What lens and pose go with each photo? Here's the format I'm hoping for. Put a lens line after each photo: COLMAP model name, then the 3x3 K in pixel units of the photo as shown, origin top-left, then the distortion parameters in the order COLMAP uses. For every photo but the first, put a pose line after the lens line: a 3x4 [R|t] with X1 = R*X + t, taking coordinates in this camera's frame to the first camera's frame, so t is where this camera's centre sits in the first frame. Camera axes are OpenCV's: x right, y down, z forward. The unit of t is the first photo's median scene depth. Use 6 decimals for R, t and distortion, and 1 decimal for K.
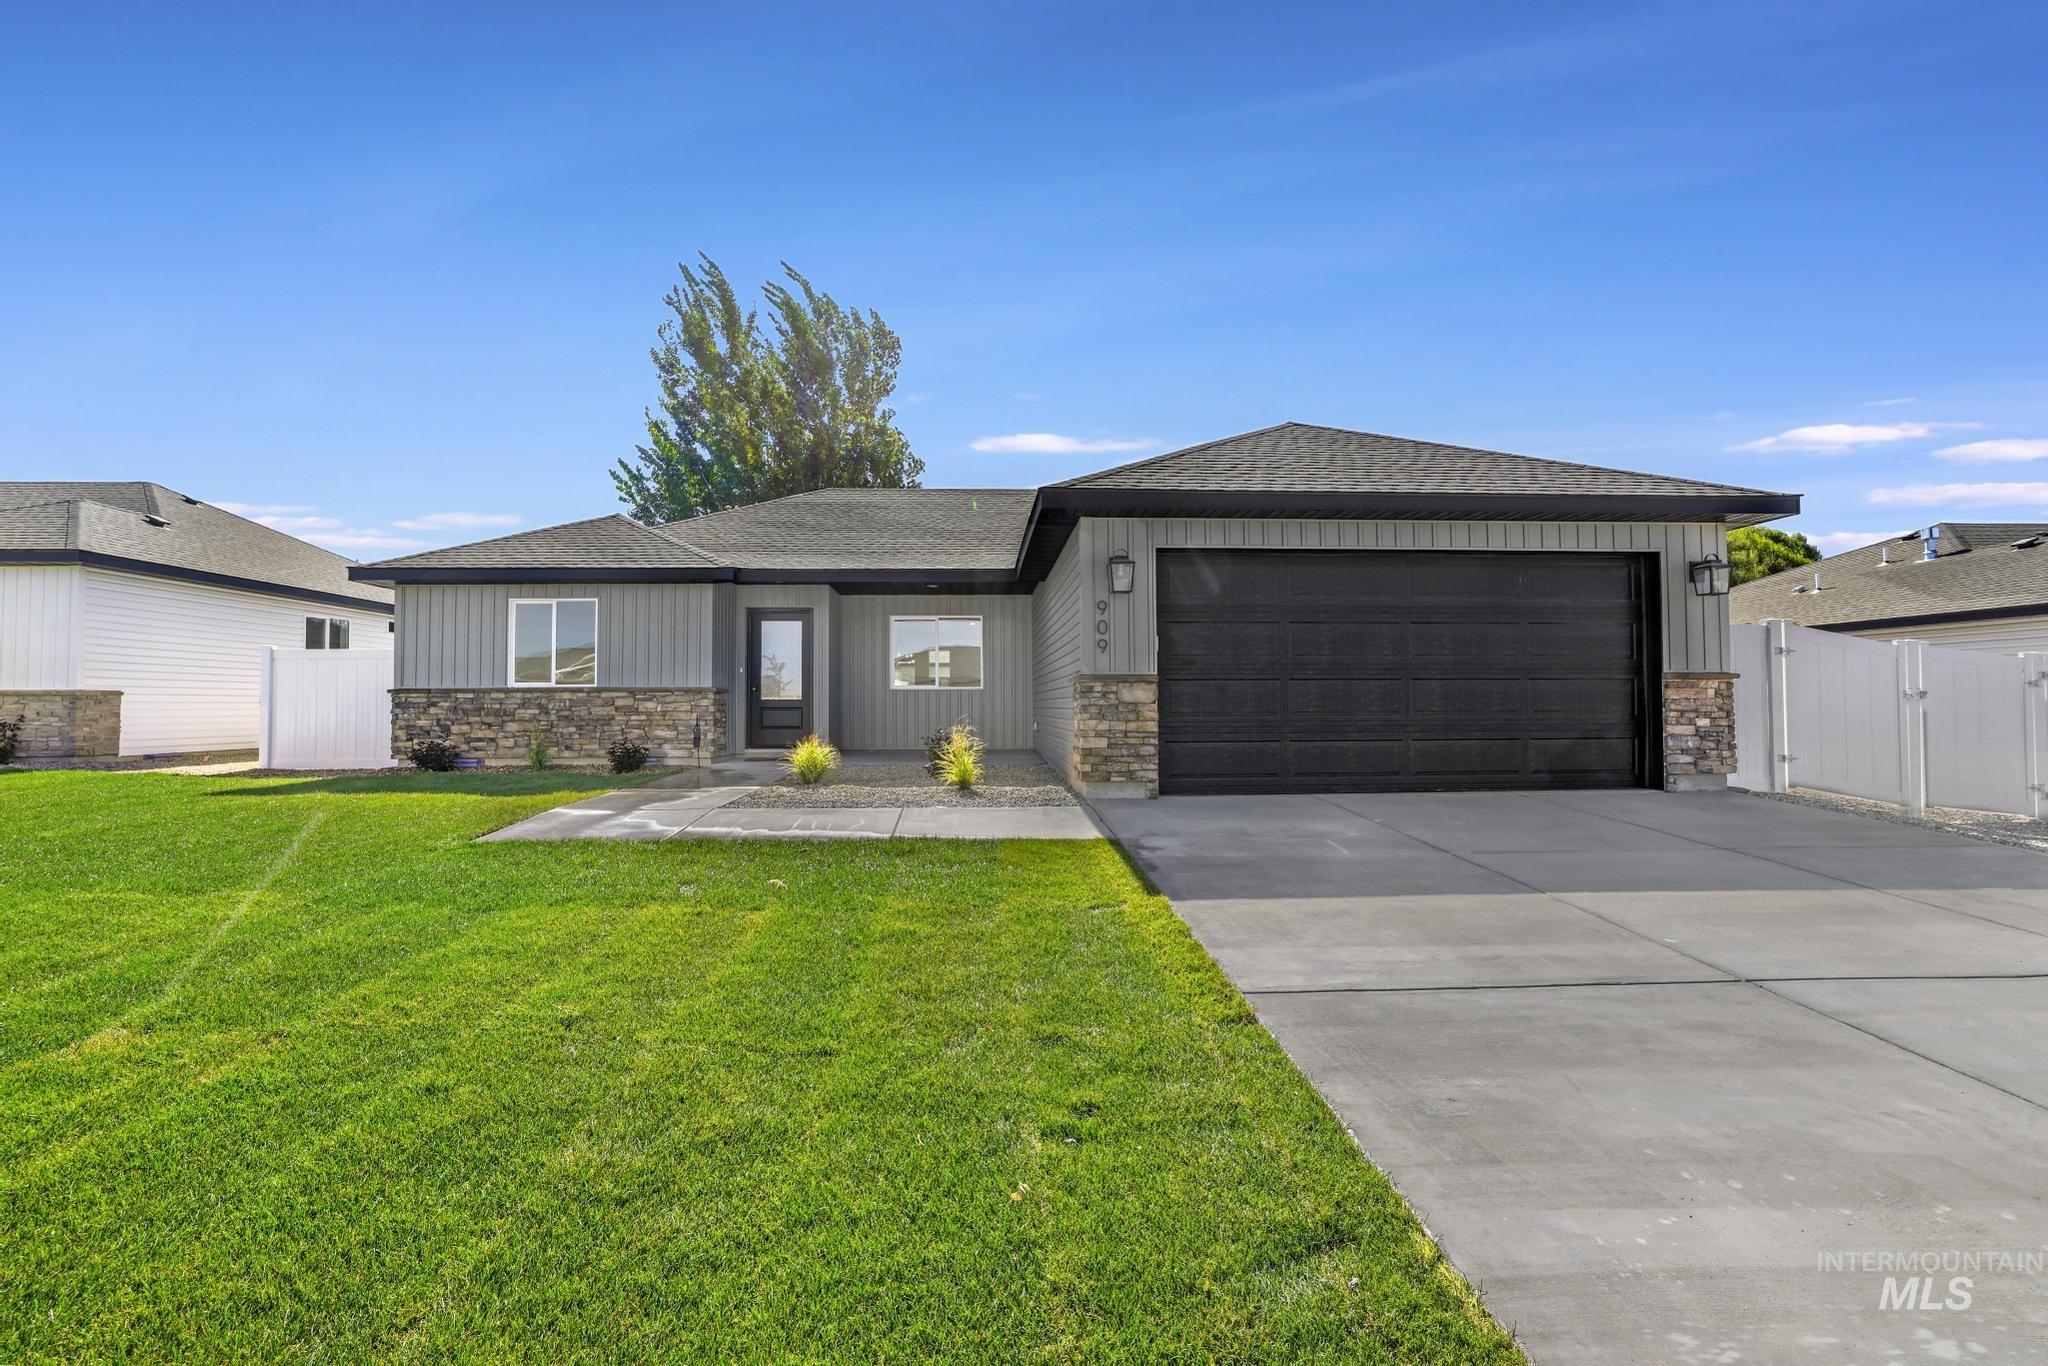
lens RADIAL K [[878.3, 0, 1029.2], [0, 878.3, 687.9], [0, 0, 1]] dist [-0.020091, 0.000239]
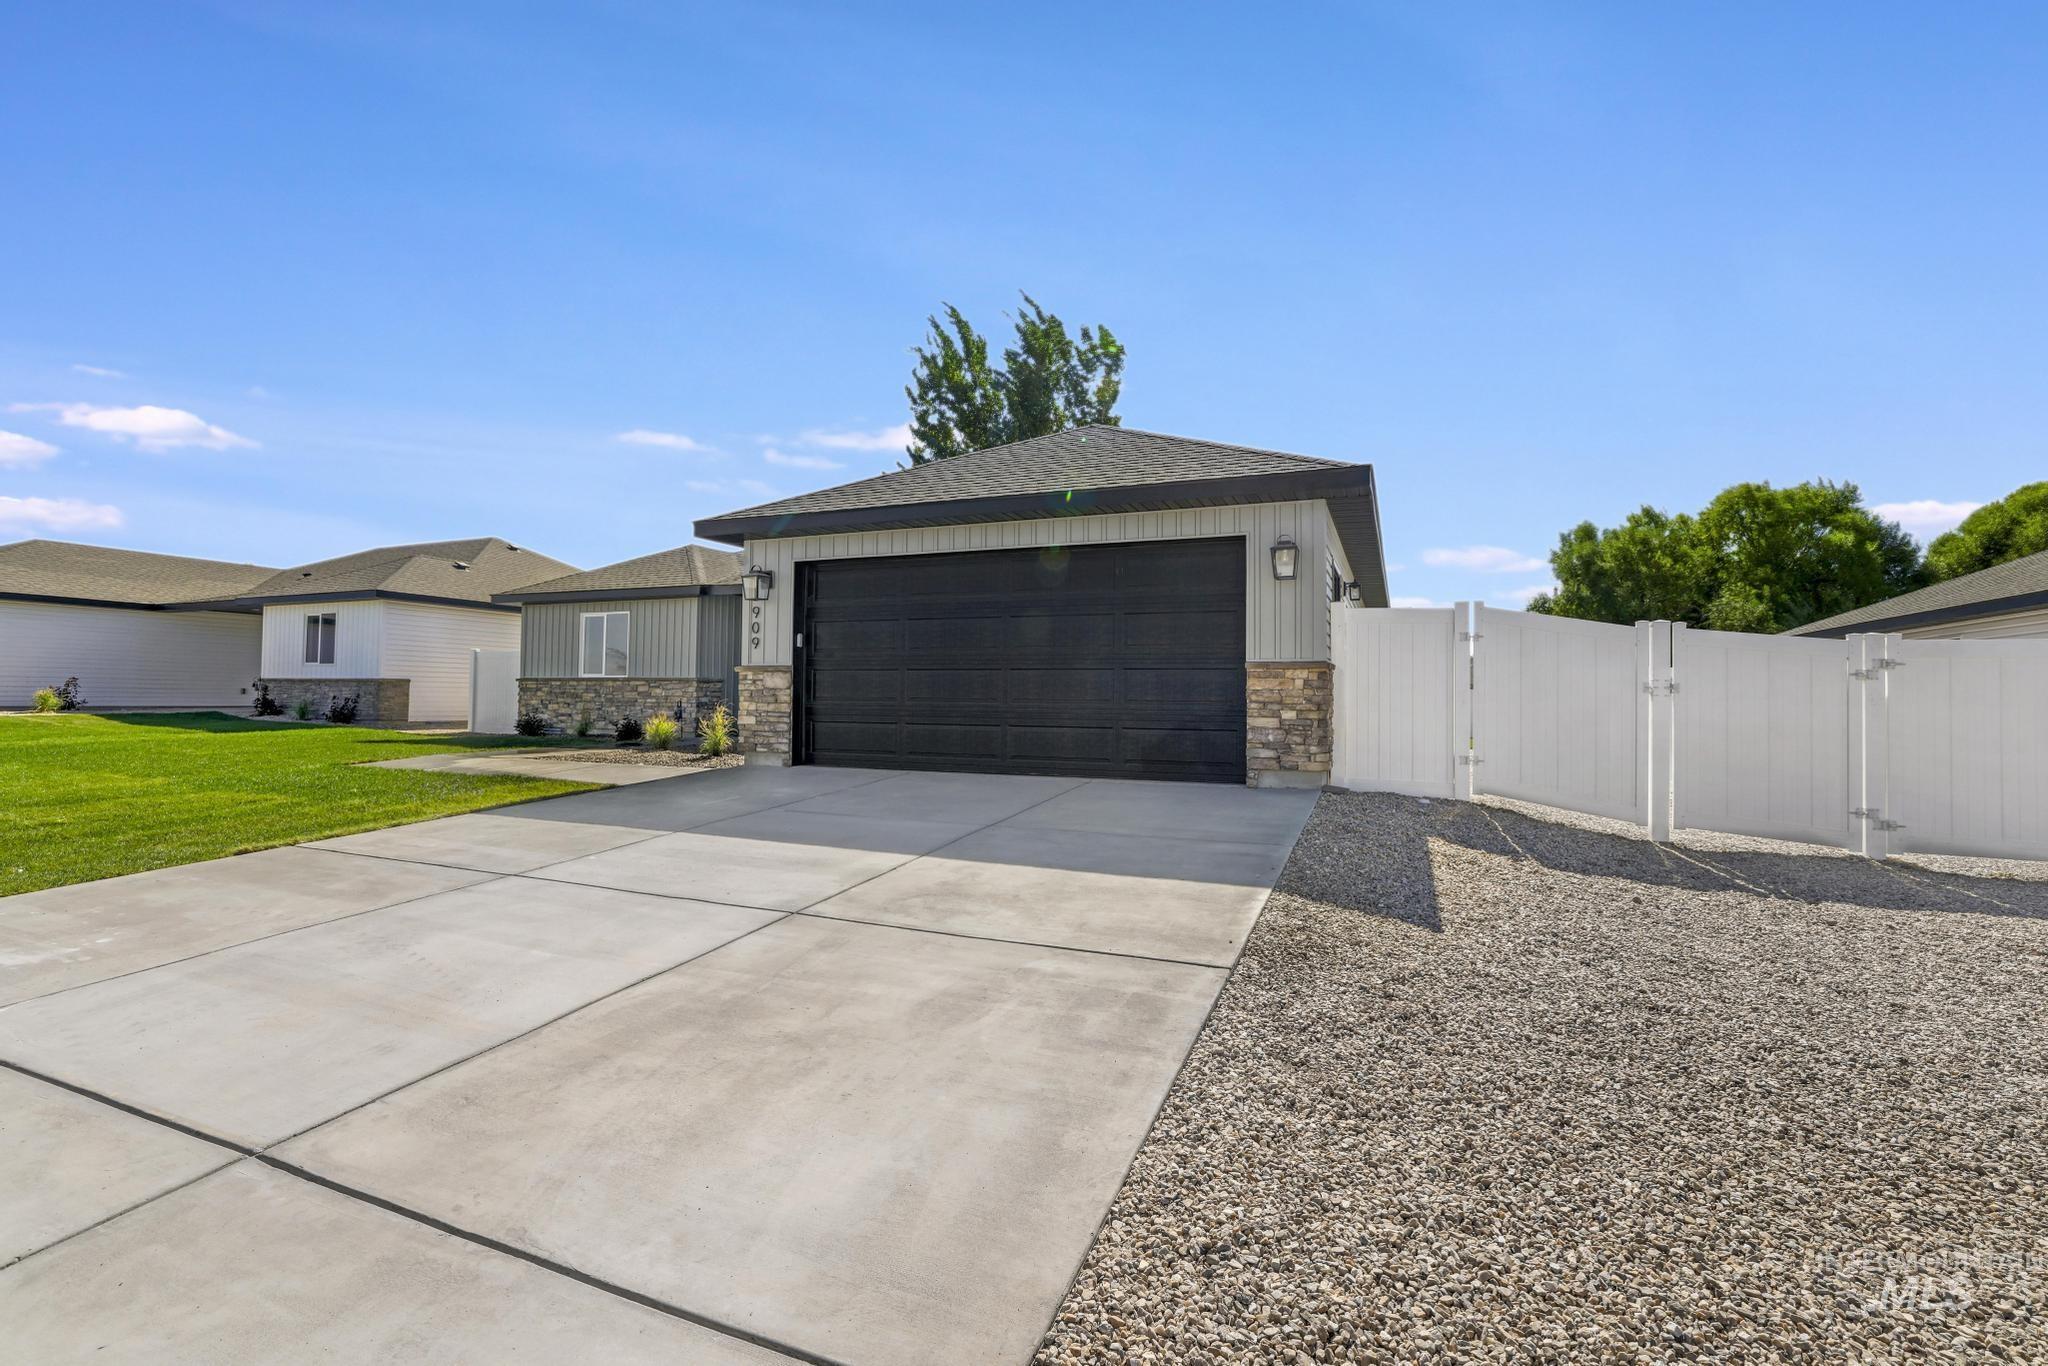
lens RADIAL K [[885.7, 0, 1017.3], [0, 885.7, 694.3], [0, 0, 1]] dist [-0.011246, 0.000085]
pose [[0.910824, 0.010748, -0.412655, 0.891734], [-0.006790, 0.999916, 0.011058, 0.008643], [0.412739, -0.007270, 0.910820, 0.010135]]
